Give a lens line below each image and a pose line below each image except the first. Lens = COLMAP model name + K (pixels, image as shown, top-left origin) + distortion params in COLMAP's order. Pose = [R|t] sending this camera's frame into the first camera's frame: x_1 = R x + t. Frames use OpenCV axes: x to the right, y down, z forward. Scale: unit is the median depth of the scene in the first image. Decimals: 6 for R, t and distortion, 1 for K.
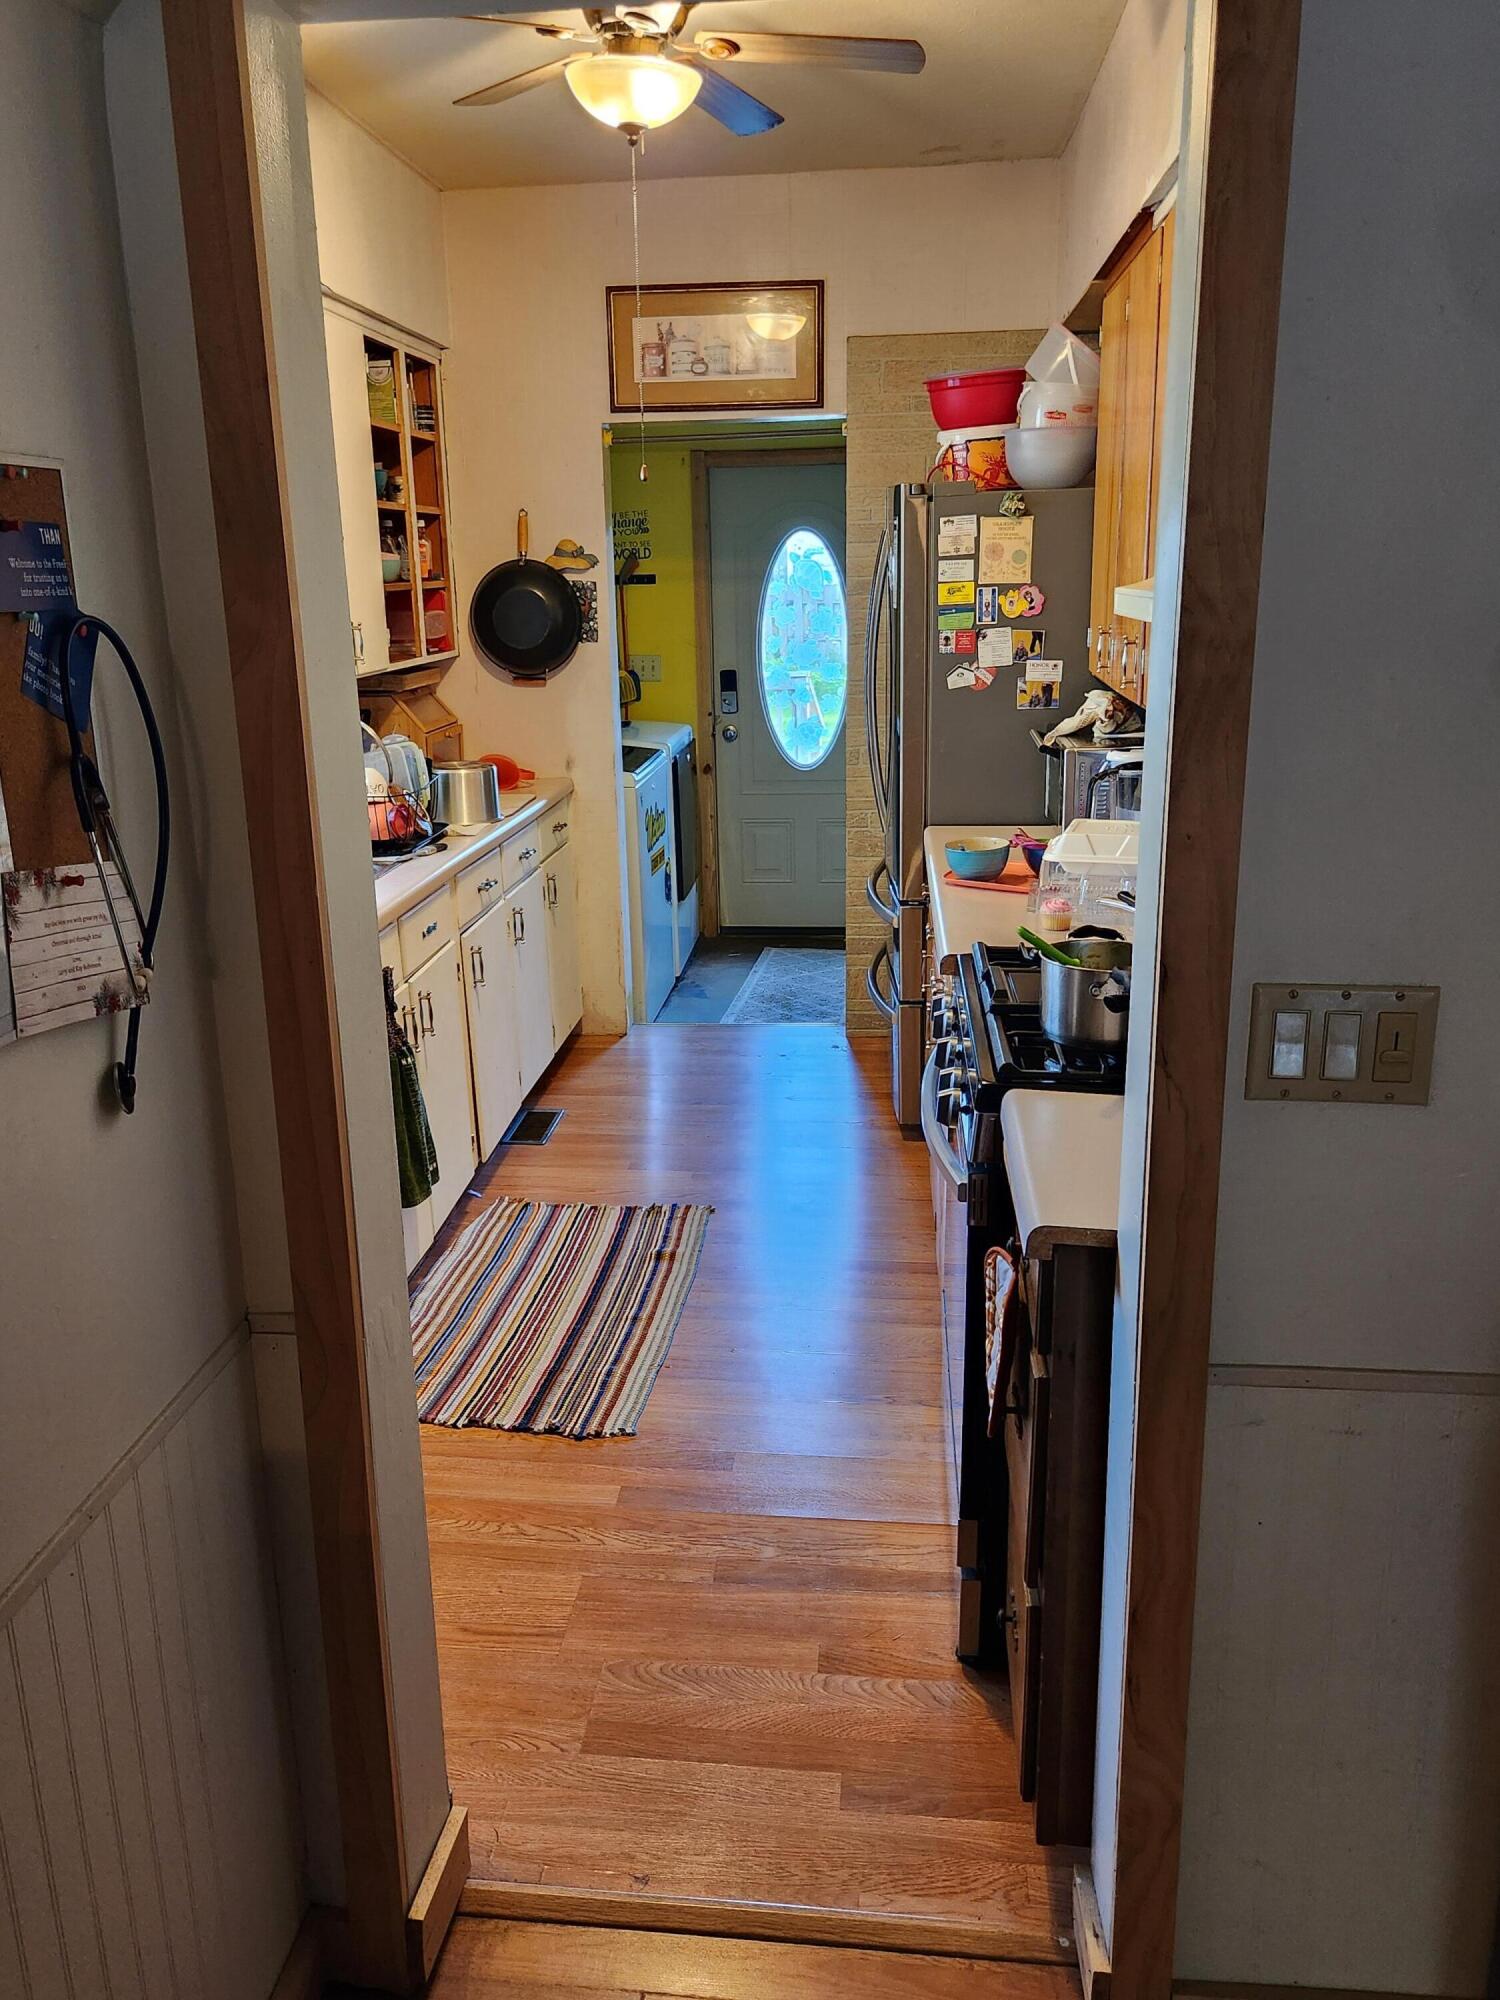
lens RADIAL K [[1562.9, 0, 742.6], [0, 1562.9, 1000.5], [0, 0, 1]] dist [0.097866, -0.102670]
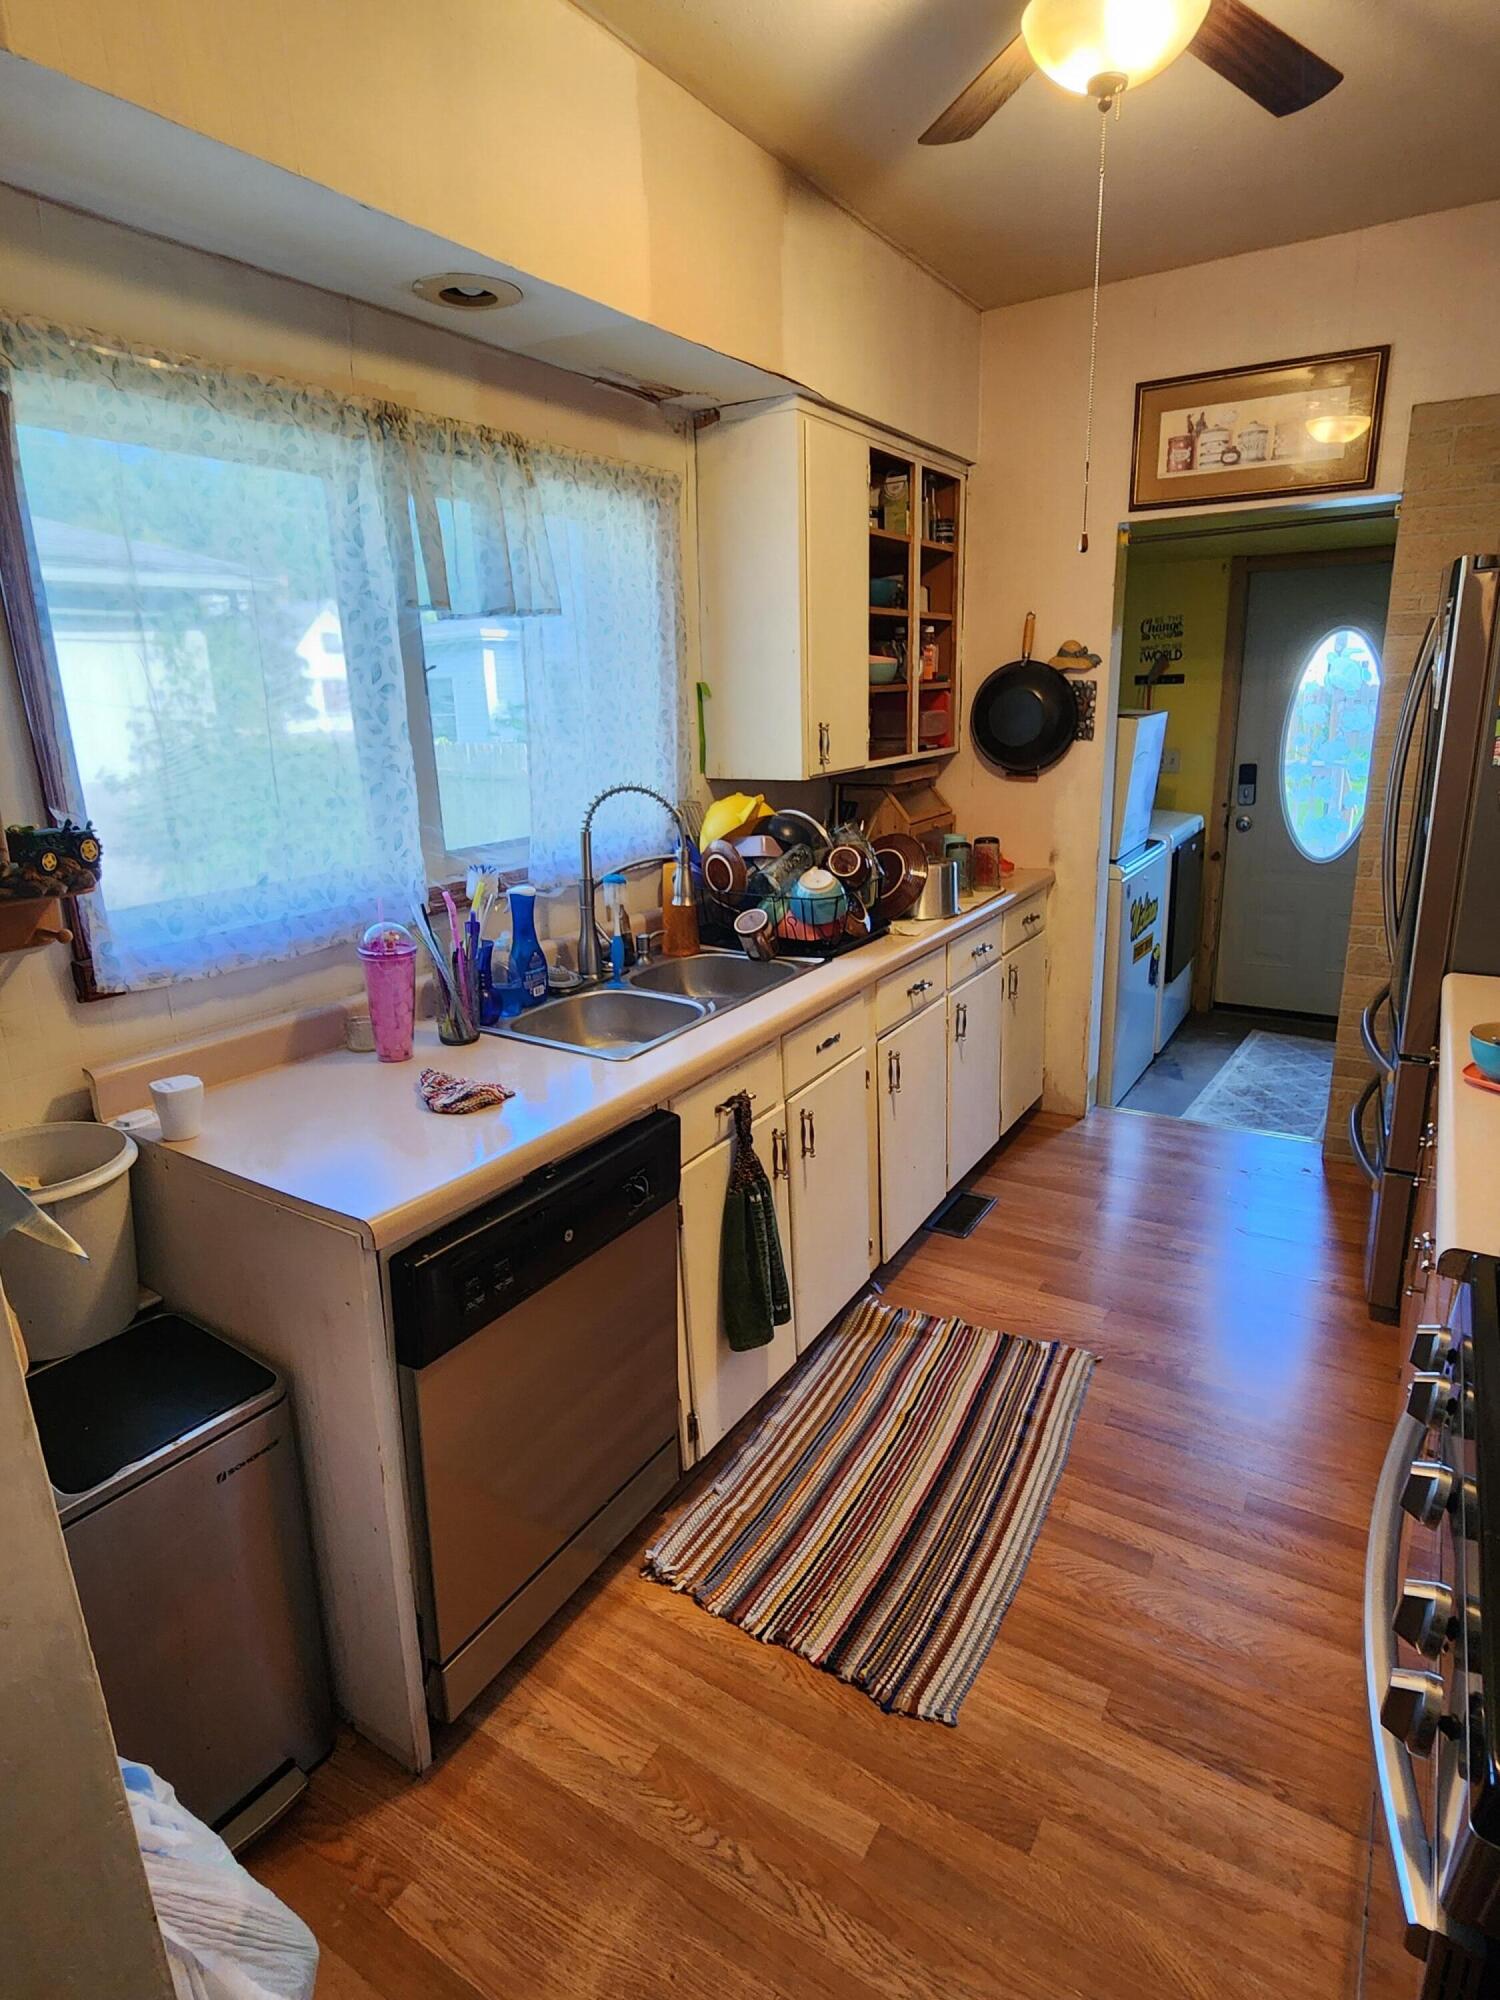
lens RADIAL K [[1101.3, 0, 746.5], [0, 1101.3, 997.0], [0, 0, 1]] dist [0.002765, -0.003491]
pose [[0.897545, 0.113271, -0.426126, 0.032358], [-0.106532, 0.993516, 0.039705, -0.075326], [0.427860, 0.009759, 0.903792, 0.292069]]
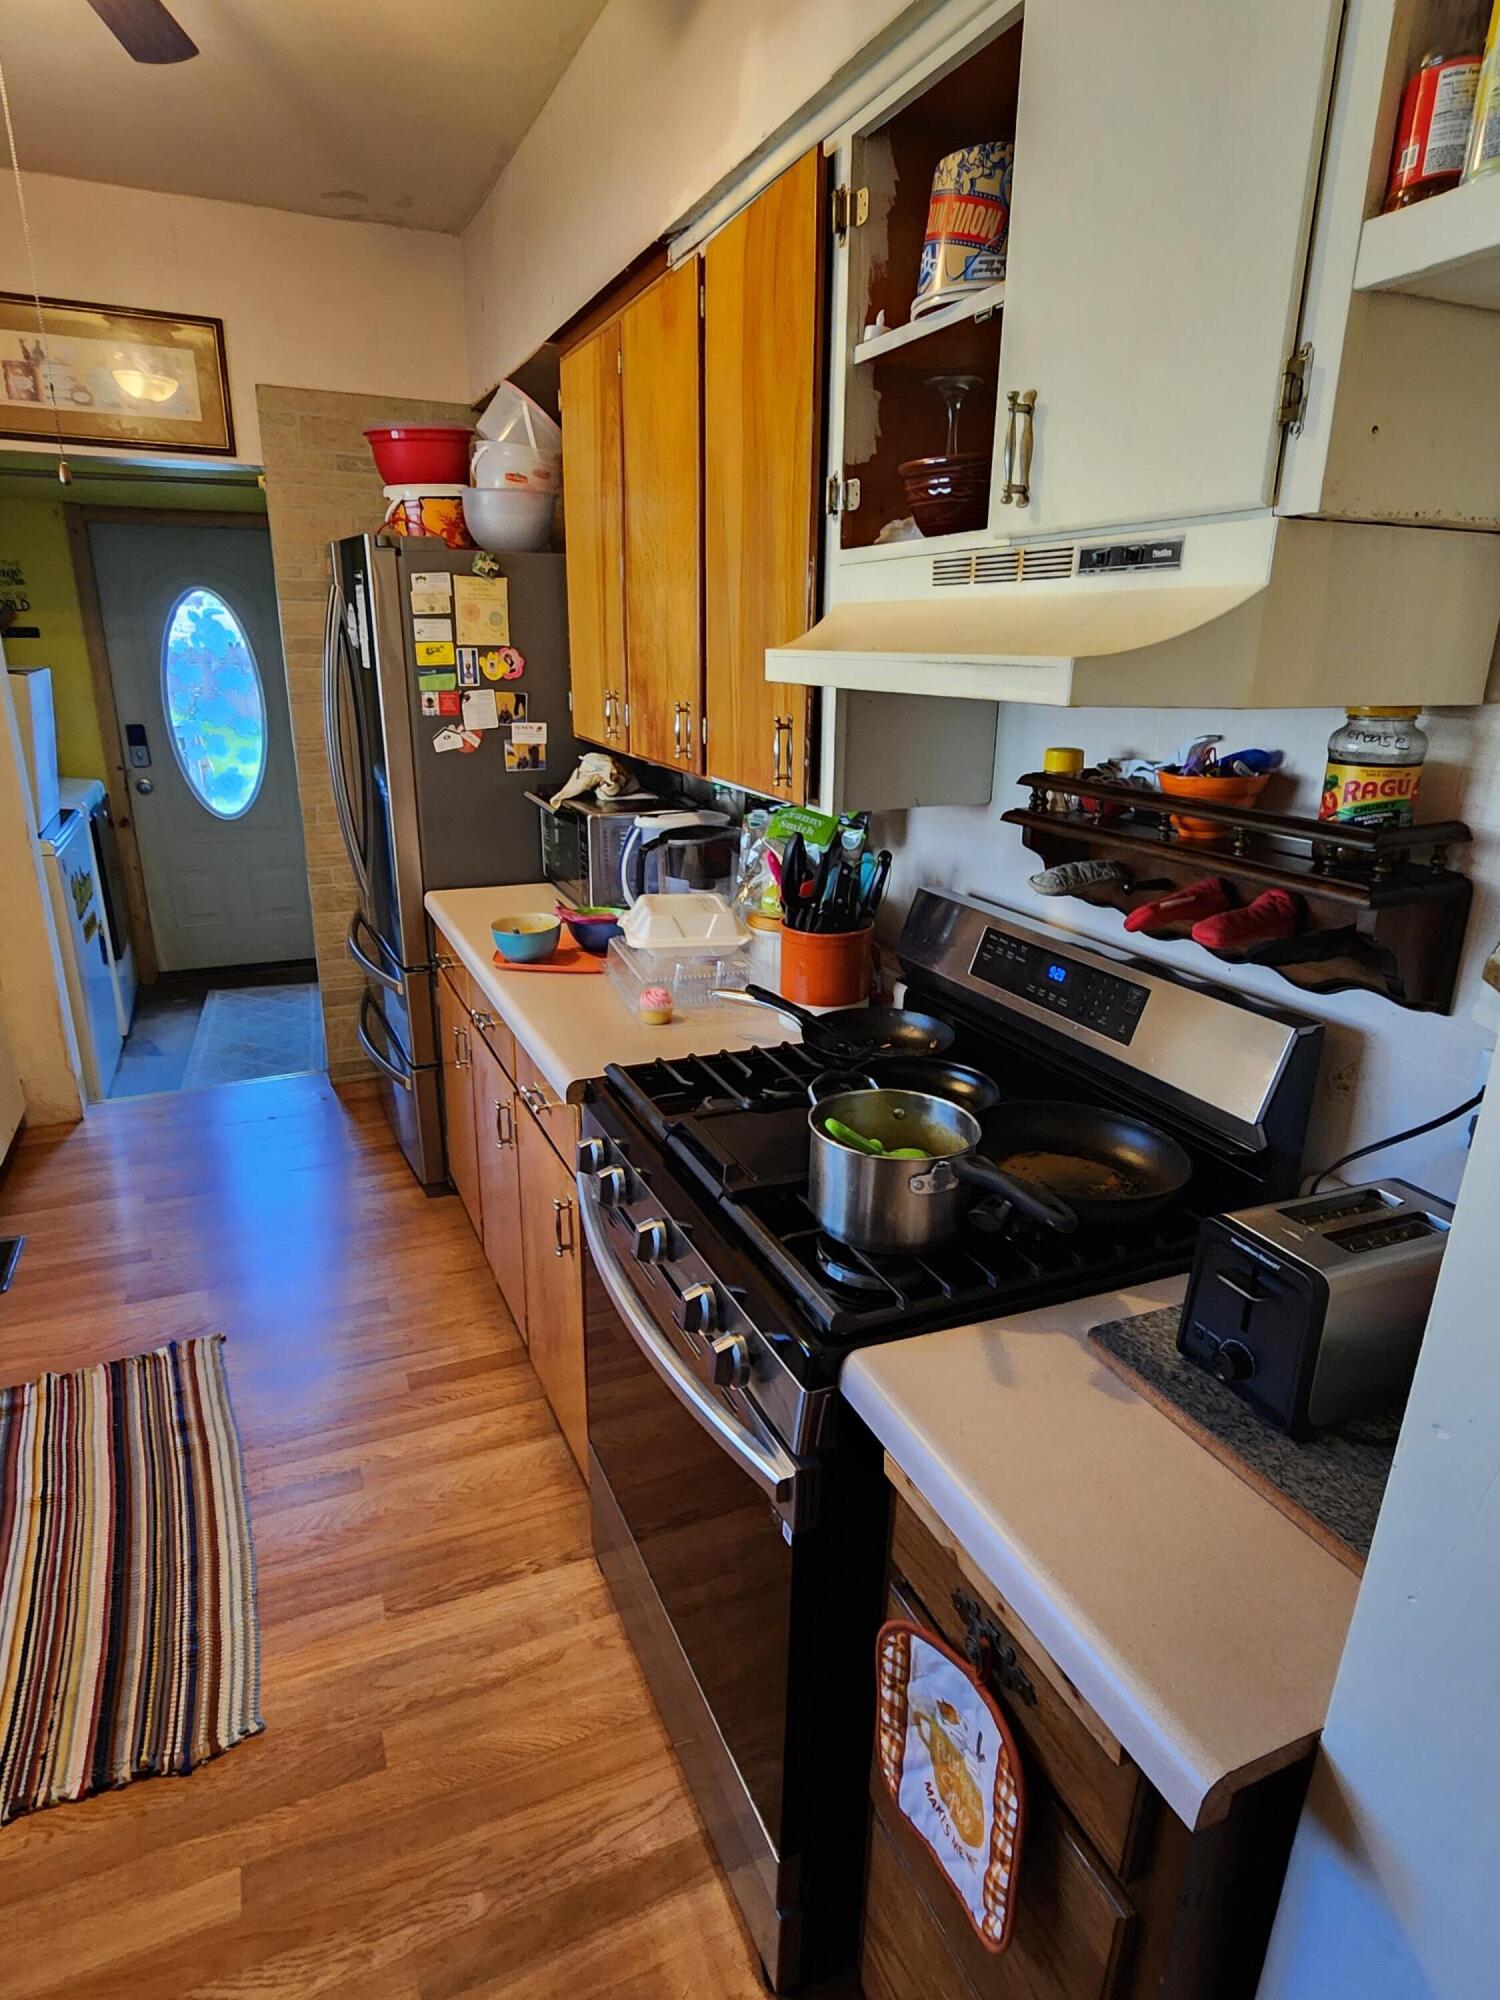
lens RADIAL K [[1101.3, 0, 746.5], [0, 1101.3, 997.0], [0, 0, 1]] dist [0.002765, -0.003491]
pose [[0.869810, -0.123886, 0.477580, -0.041621], [0.103103, 0.992232, 0.069607, -0.067414], [-0.482494, -0.011305, 0.875827, 0.274929]]
